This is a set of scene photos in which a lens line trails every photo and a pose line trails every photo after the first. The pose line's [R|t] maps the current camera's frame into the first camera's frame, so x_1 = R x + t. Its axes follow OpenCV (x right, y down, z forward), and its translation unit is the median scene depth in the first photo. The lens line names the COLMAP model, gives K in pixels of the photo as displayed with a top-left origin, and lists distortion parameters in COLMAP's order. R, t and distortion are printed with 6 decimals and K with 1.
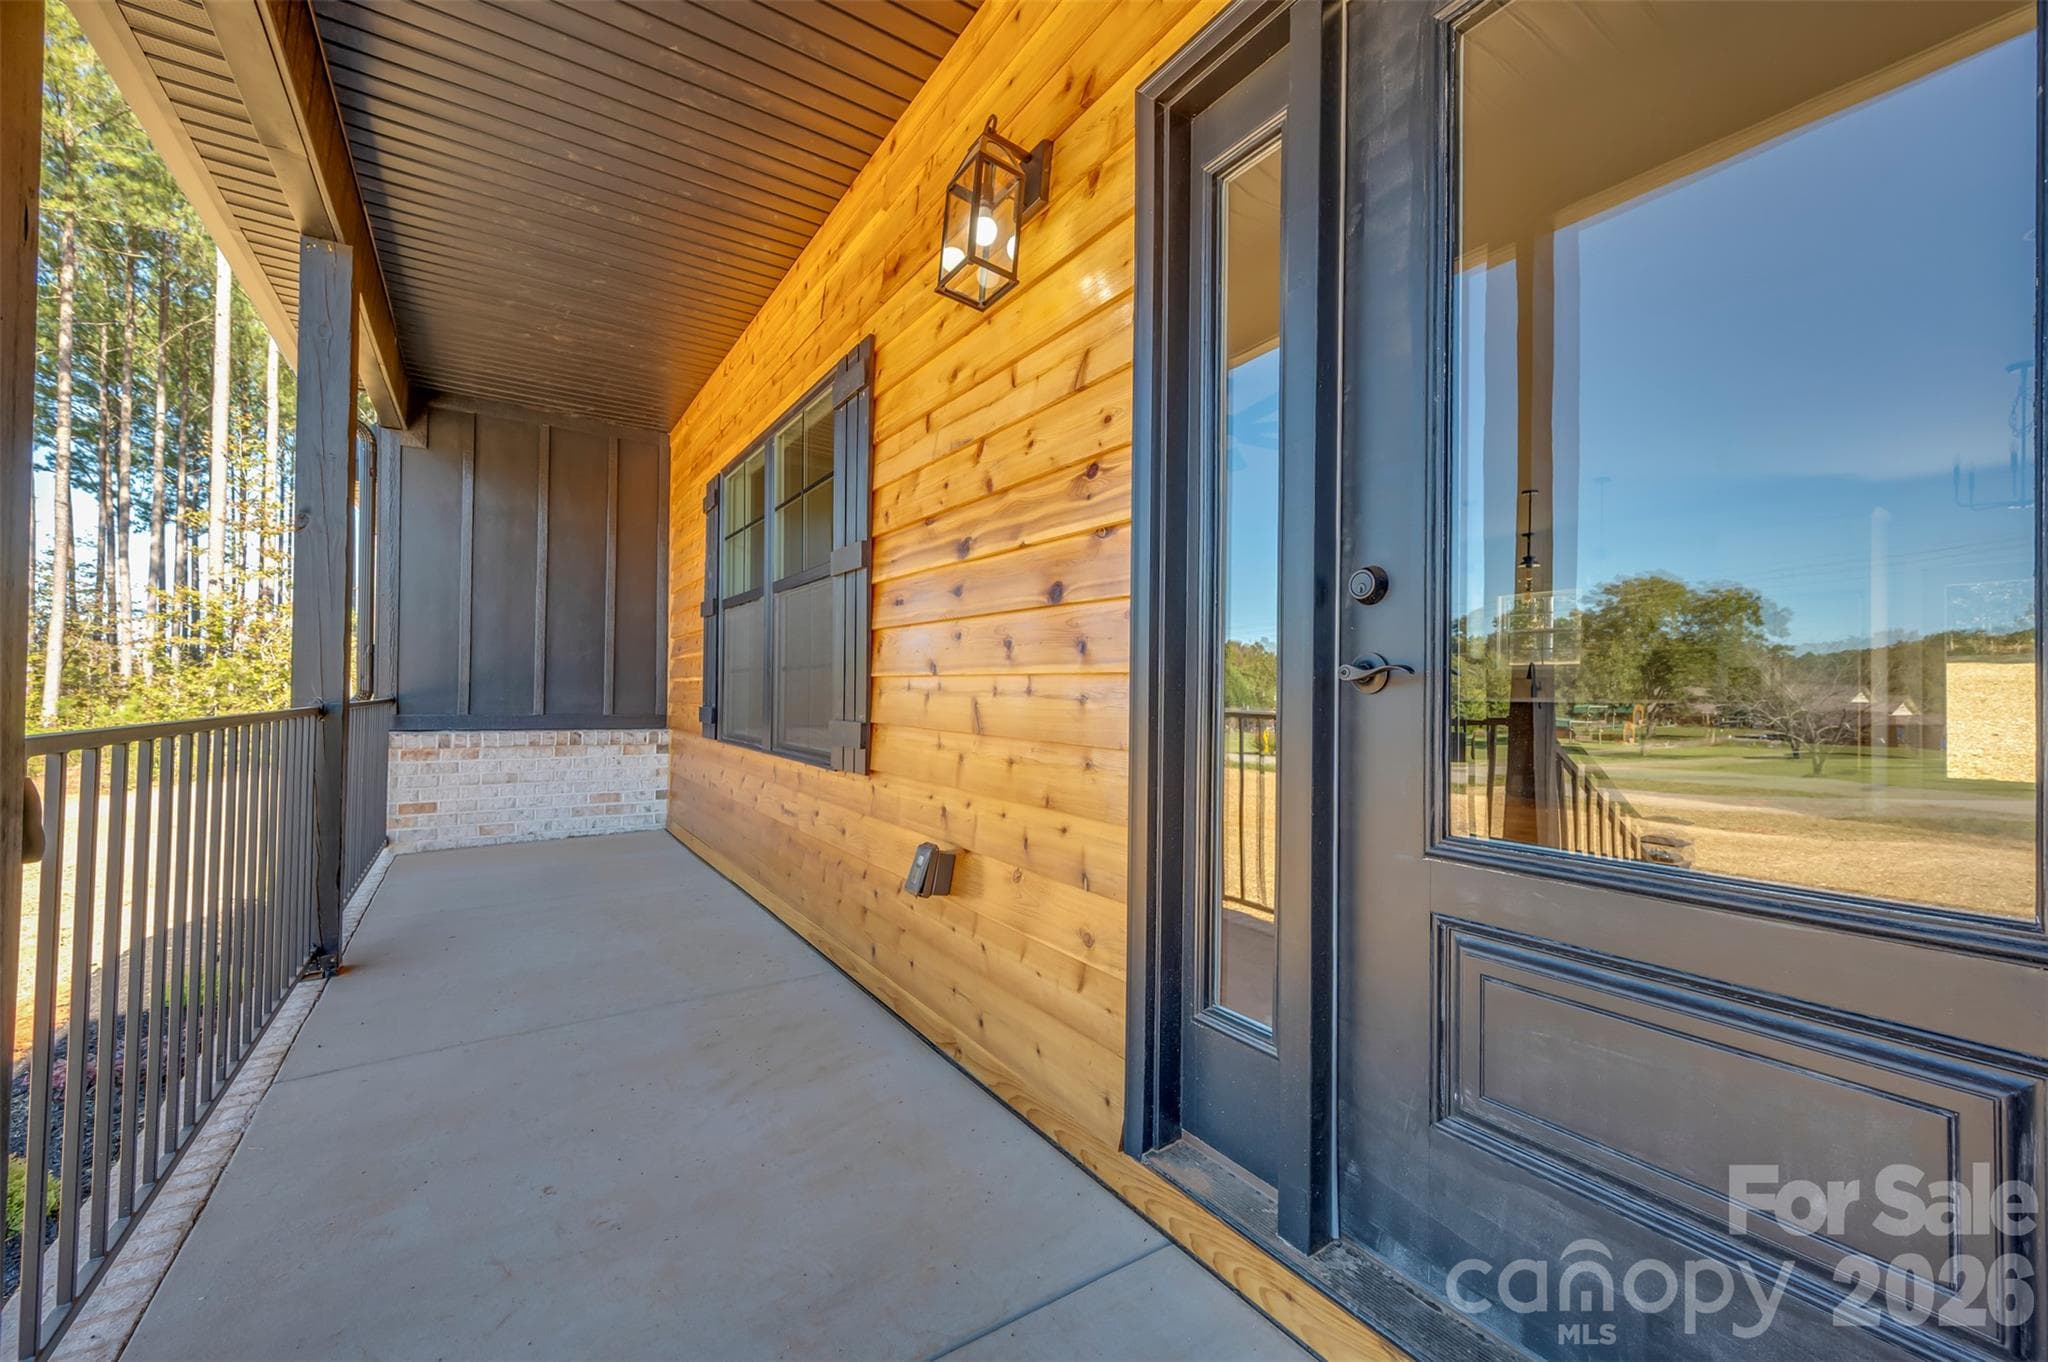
lens RADIAL K [[805.9, 0, 1016.1], [0, 805.9, 686.2], [0, 0, 1]] dist [0.004859, -0.000170]
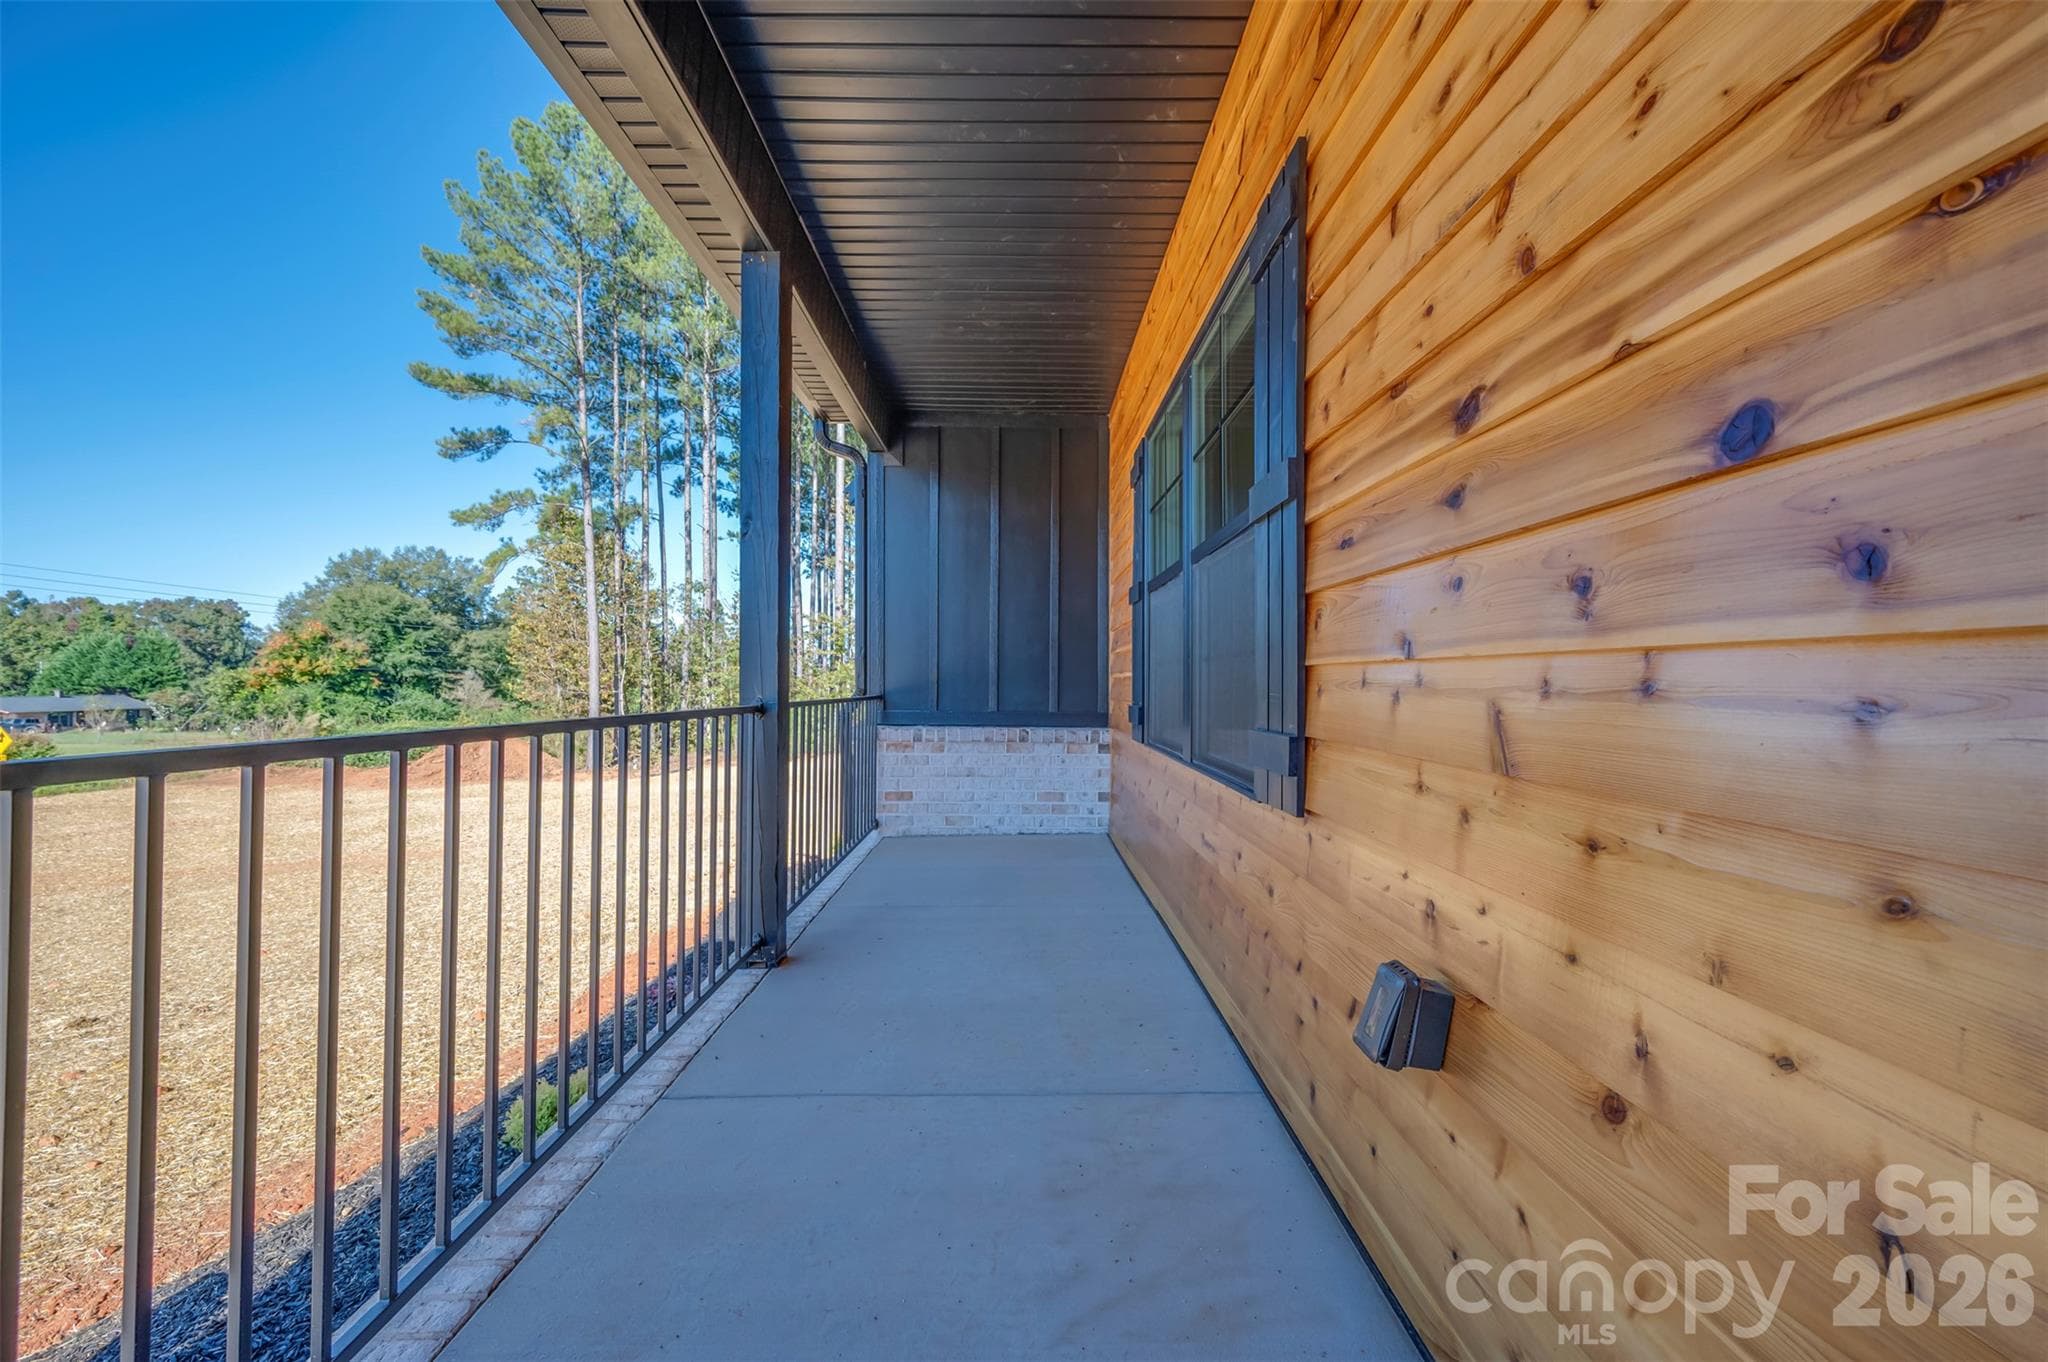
lens RADIAL K [[805.9, 0, 1031.8], [0, 805.9, 681.0], [0, 0, 1]] dist [0.004859, -0.000170]
pose [[0.850292, -0.008439, -0.526243, -0.026974], [0.008140, 0.999963, -0.002883, 0.000580], [0.526248, -0.001832, 0.850329, 0.352017]]
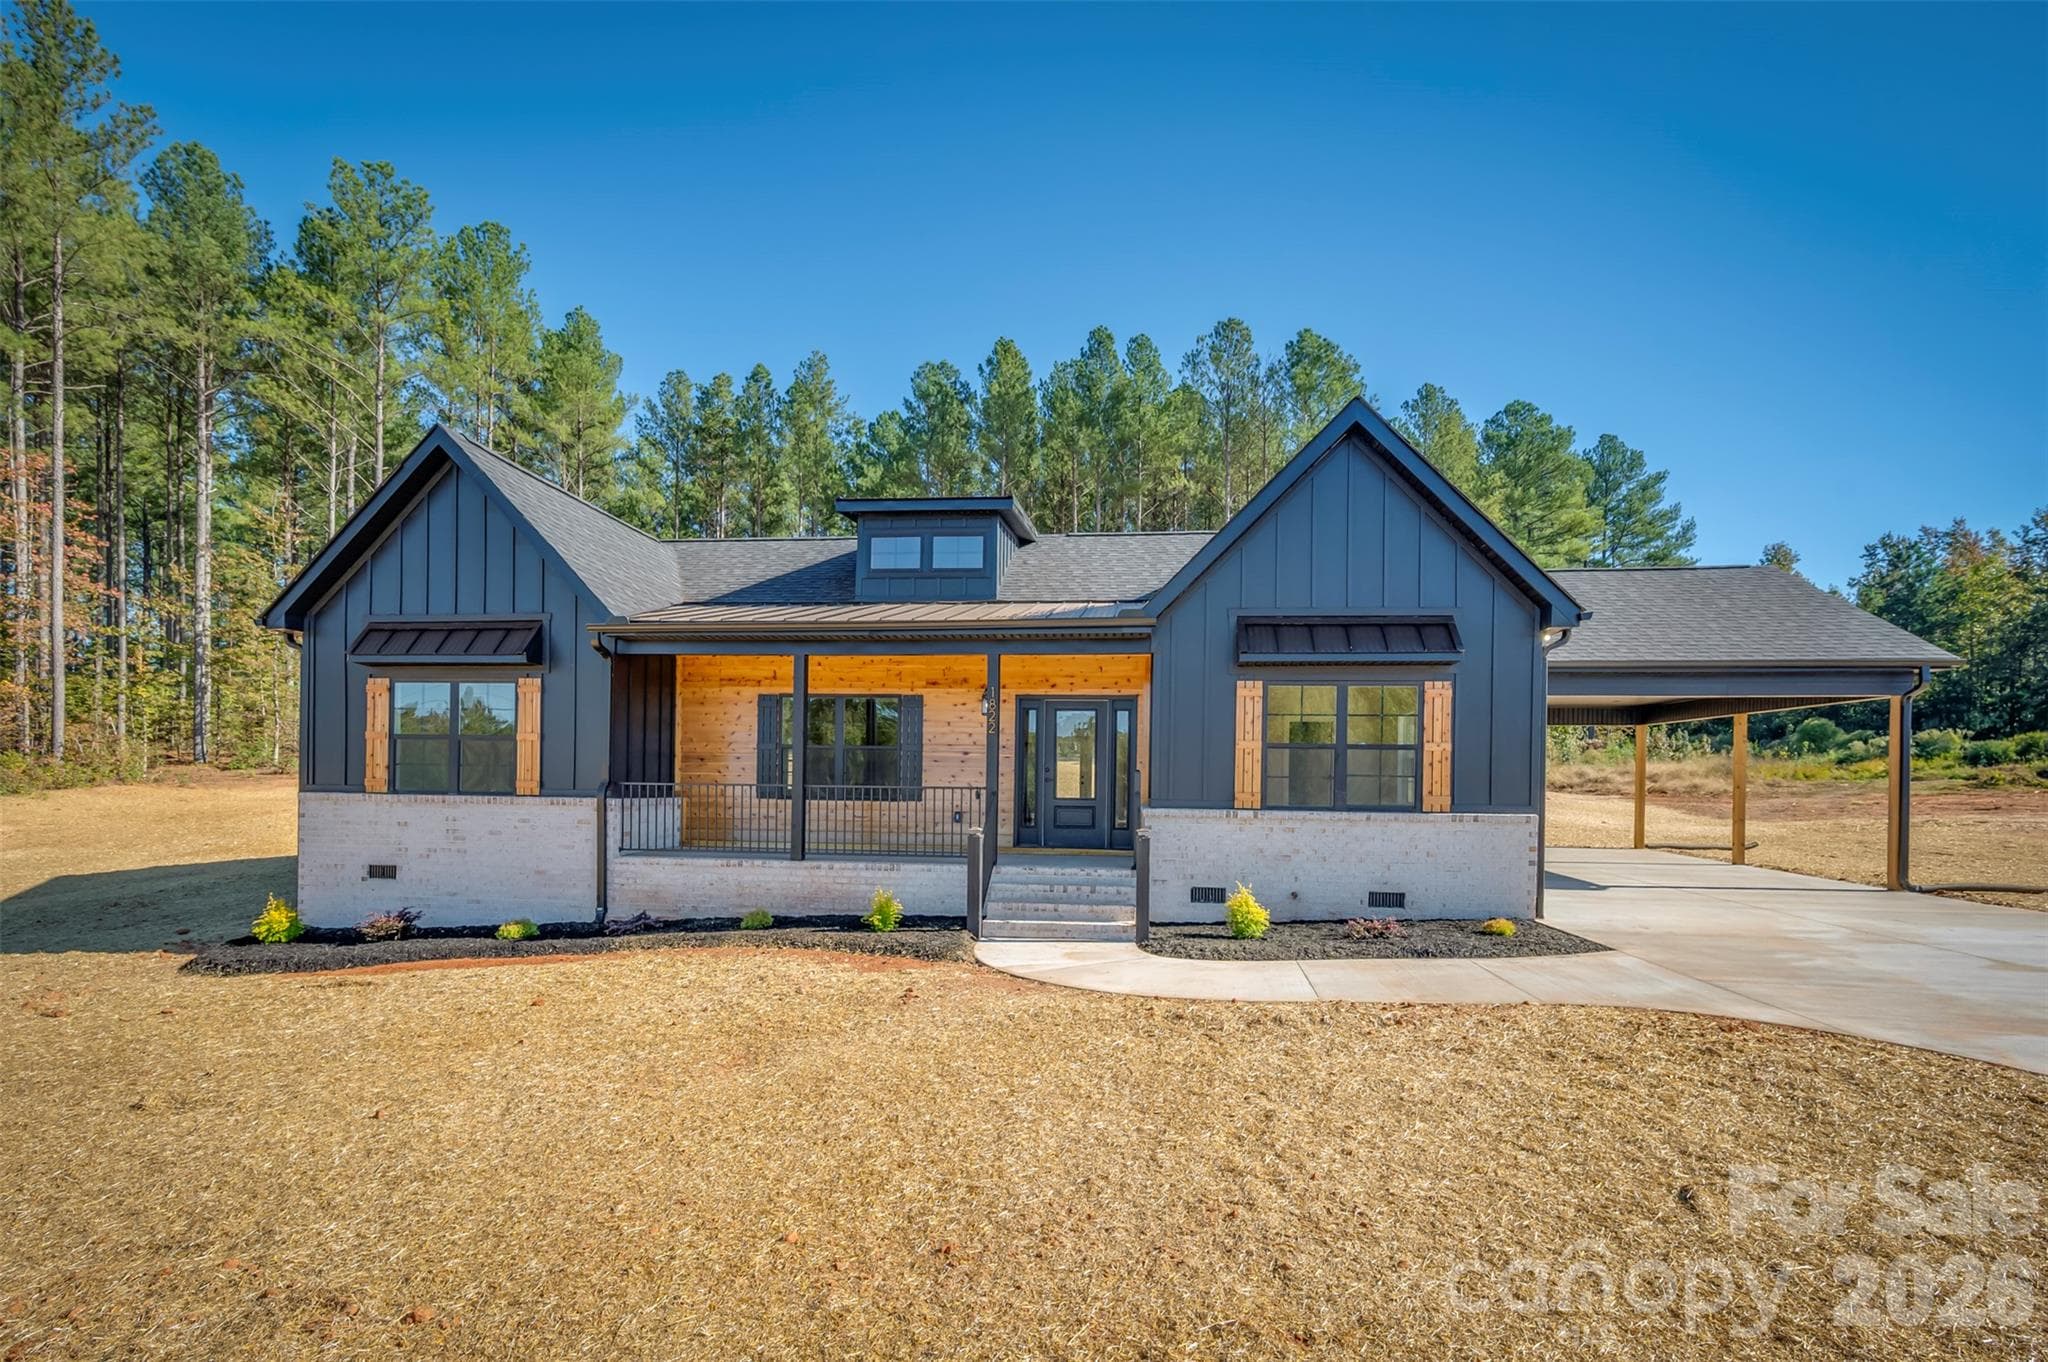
lens RADIAL K [[905.8, 0, 1031.4], [0, 905.8, 790.6], [0, 0, 1]] dist [0.000768, 0.002179]
pose [[0.630080, -0.011885, 0.776439, -3.669906], [-0.007663, 0.999739, 0.021522, -0.050327], [-0.776493, -0.019510, 0.629824, -2.541964]]
